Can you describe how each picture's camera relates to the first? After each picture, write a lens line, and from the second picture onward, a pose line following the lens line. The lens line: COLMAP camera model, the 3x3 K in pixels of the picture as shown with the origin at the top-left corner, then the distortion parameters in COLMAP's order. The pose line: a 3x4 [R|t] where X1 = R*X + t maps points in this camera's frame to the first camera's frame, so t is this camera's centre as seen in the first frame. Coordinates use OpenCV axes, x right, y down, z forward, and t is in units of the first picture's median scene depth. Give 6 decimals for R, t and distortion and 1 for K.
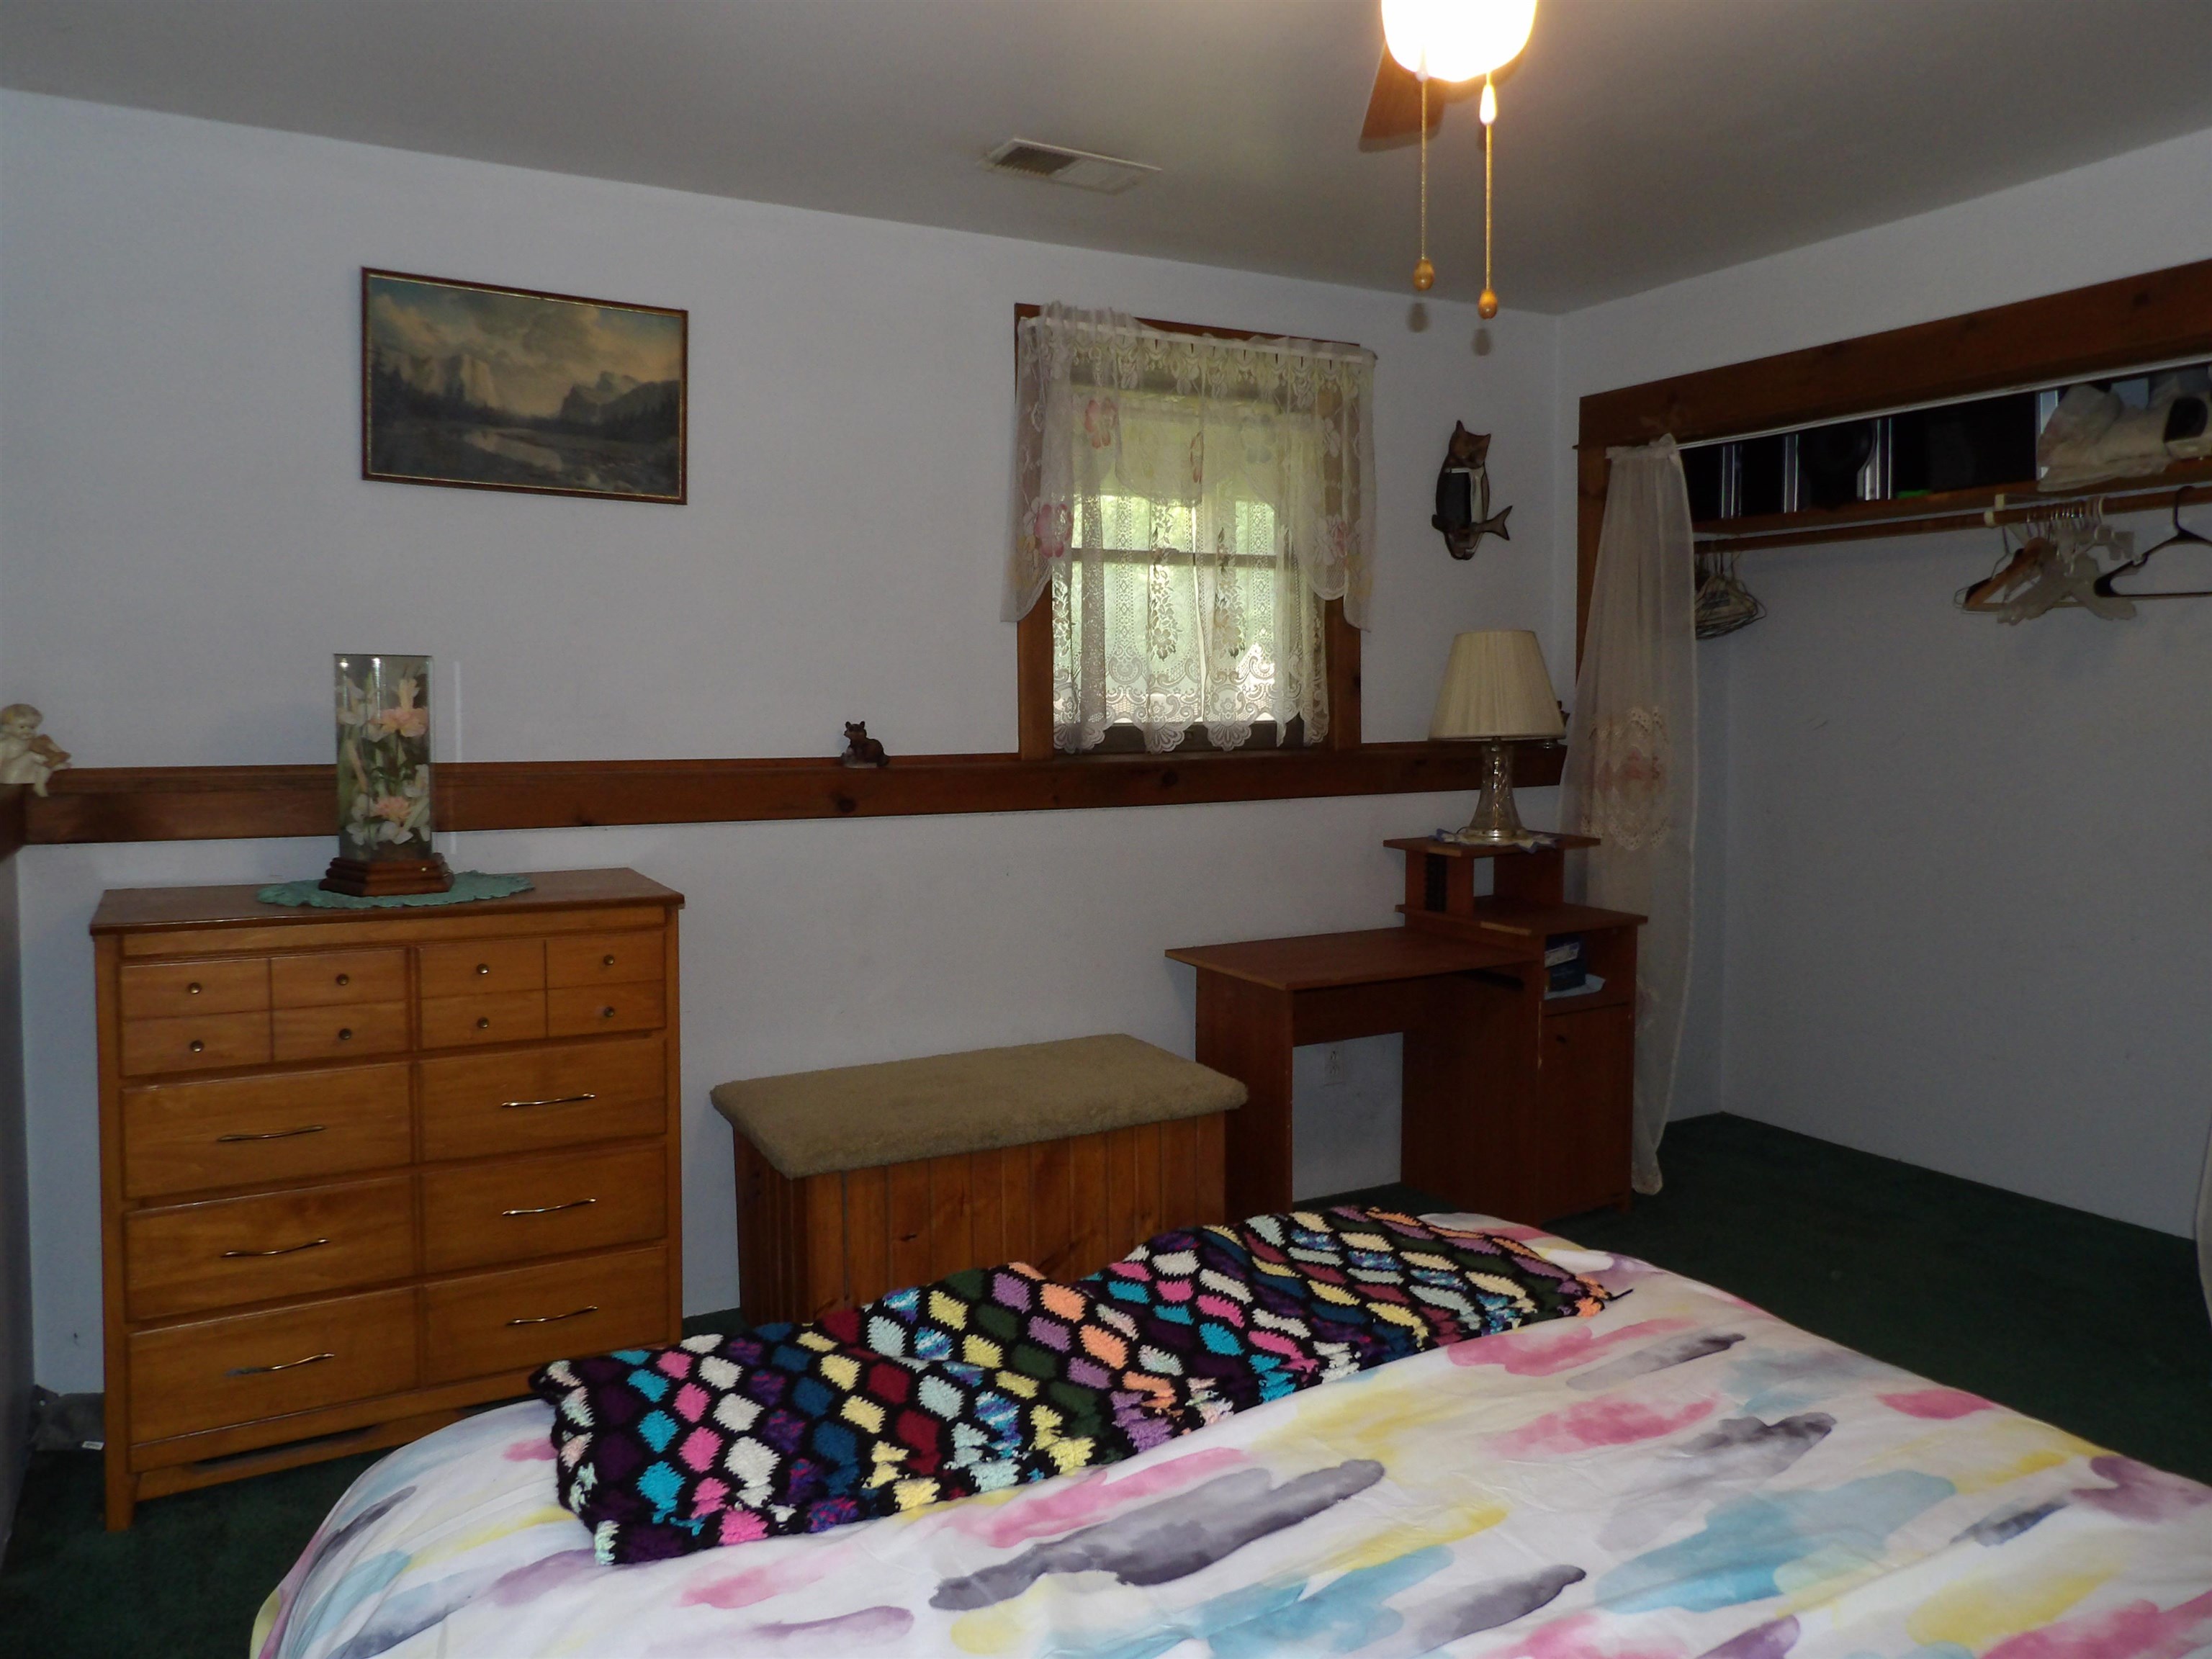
lens RADIAL K [[1520.1, 0, 1106.0], [0, 1520.1, 829.5], [0, 0, 1]] dist [0.005023, 0.002171]
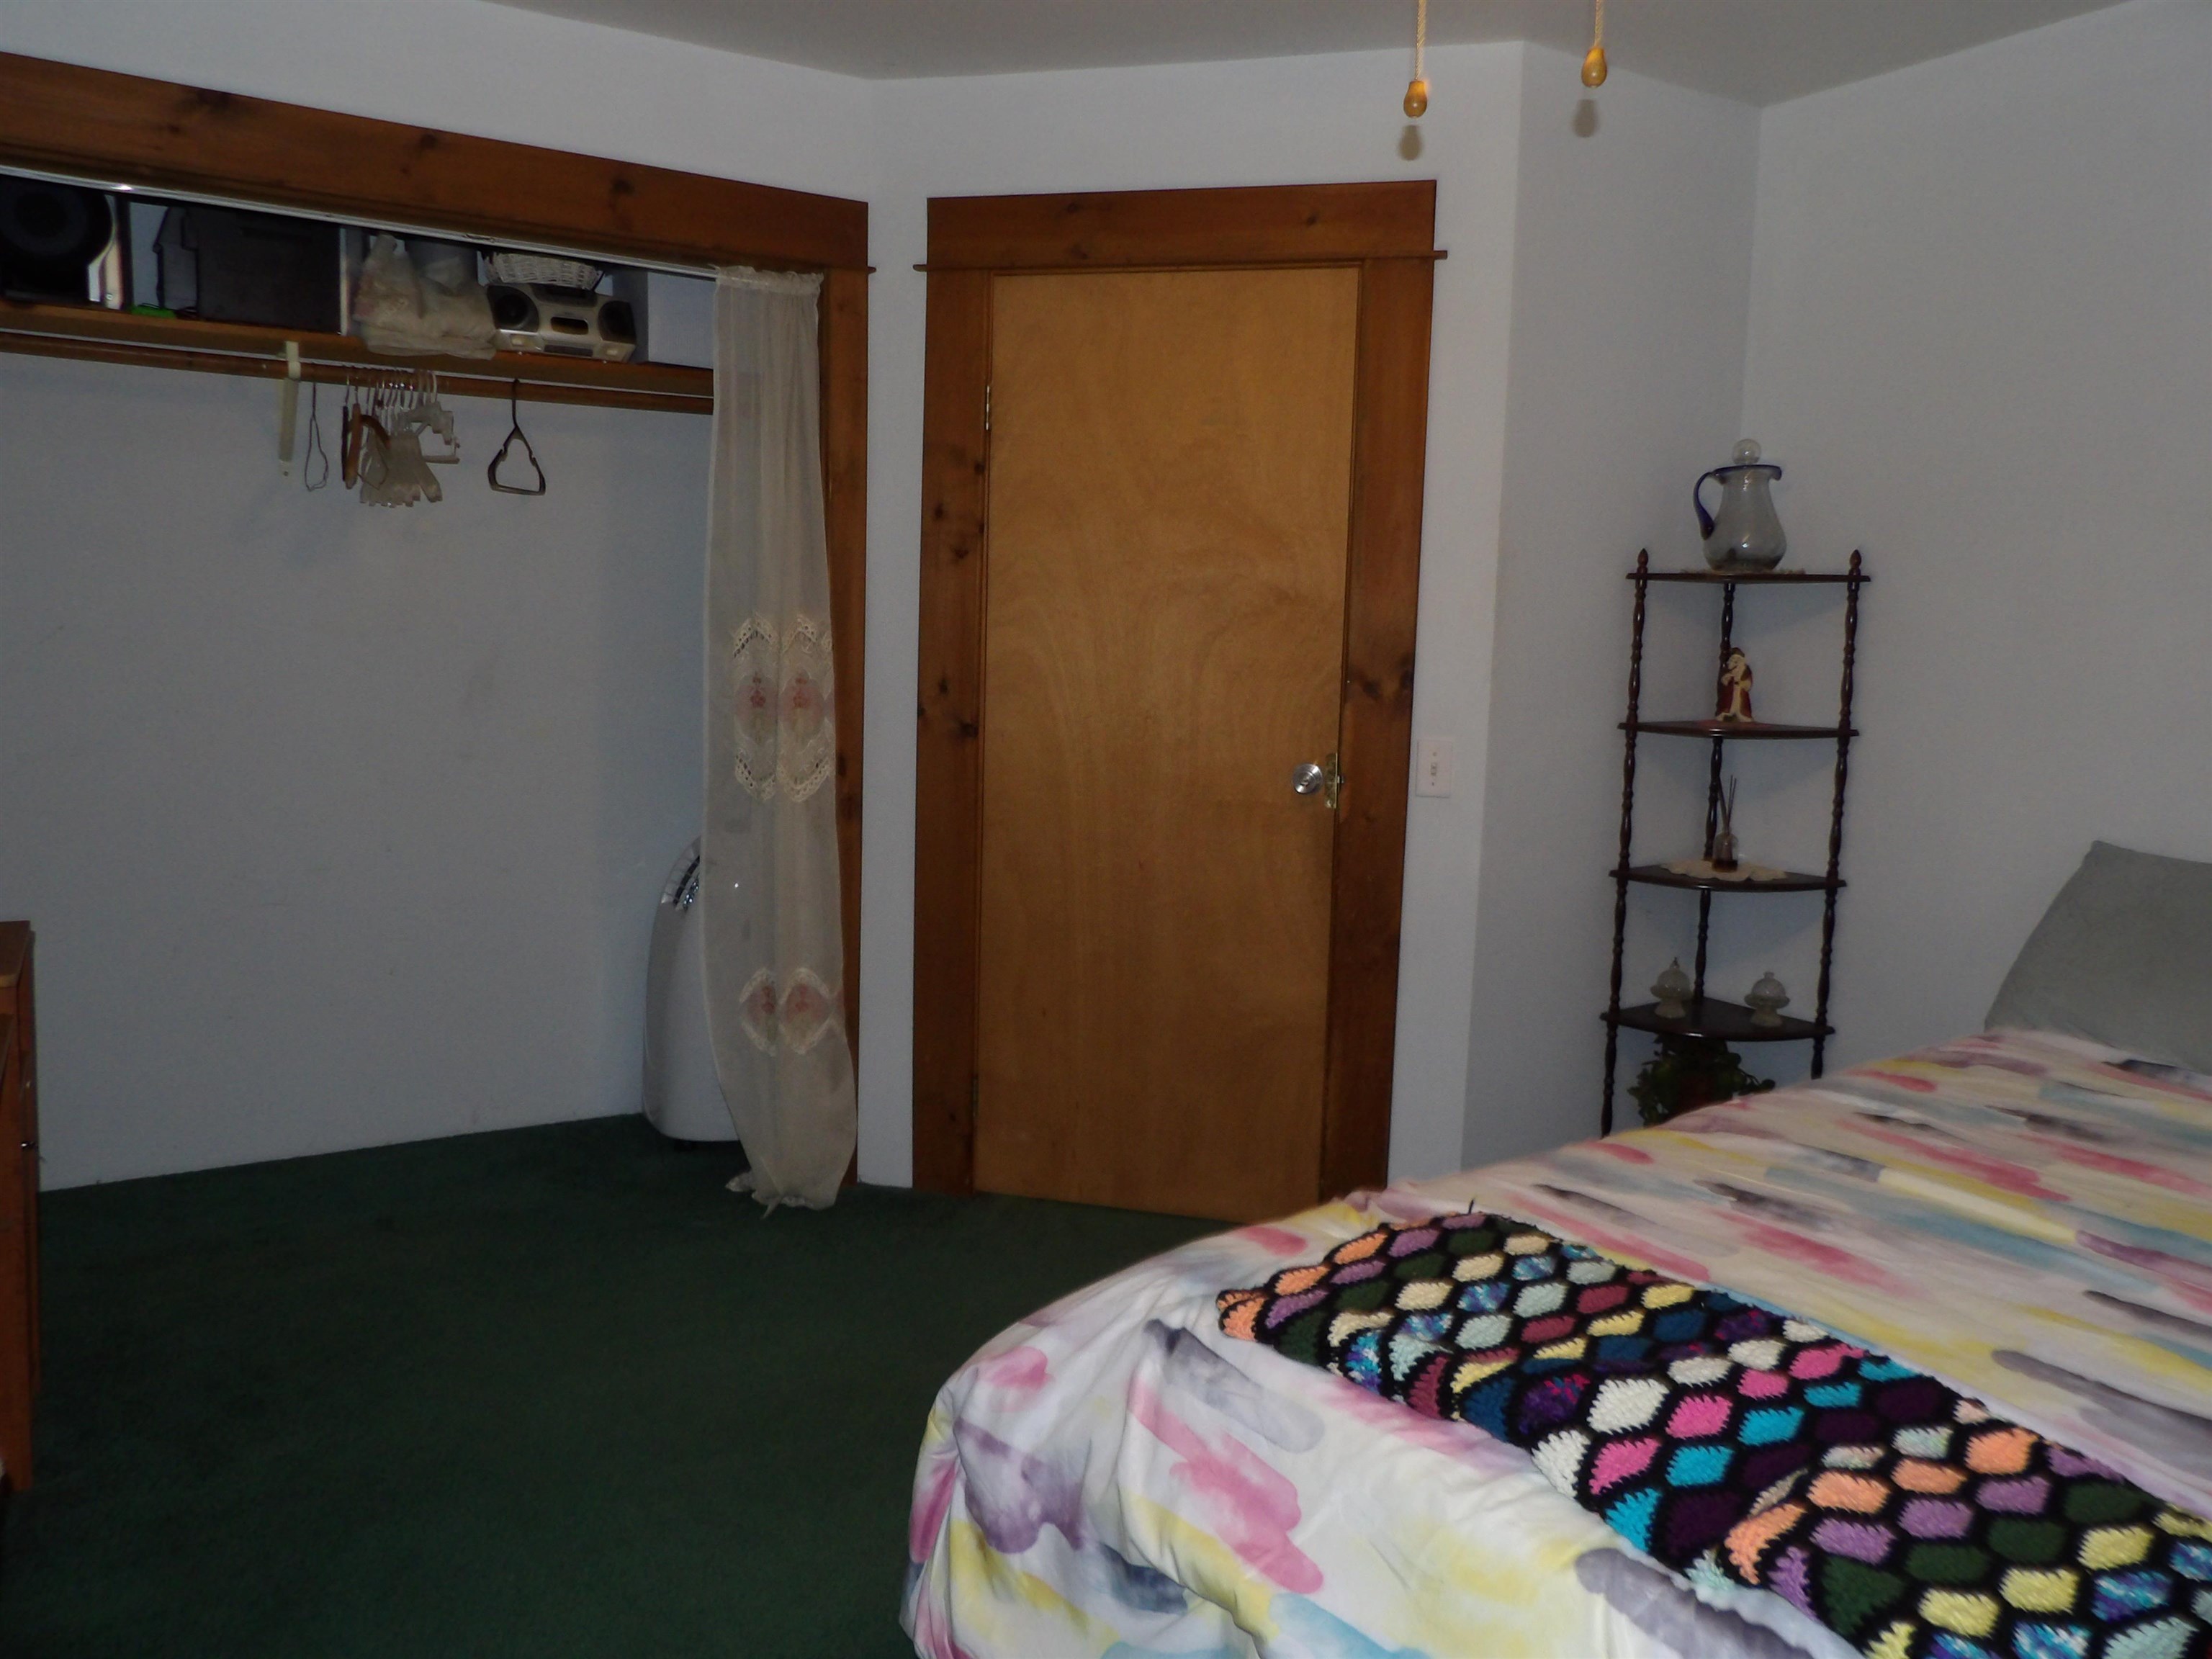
lens RADIAL K [[1618.9, 0, 1106.0], [0, 1618.9, 829.5], [0, 0, 1]] dist [-0.004840, -0.001897]
pose [[-0.044918, -0.104461, 0.993514, -0.424703], [0.074647, 0.991387, 0.107612, -0.033962], [-0.996198, 0.078996, -0.036733, 0.863328]]
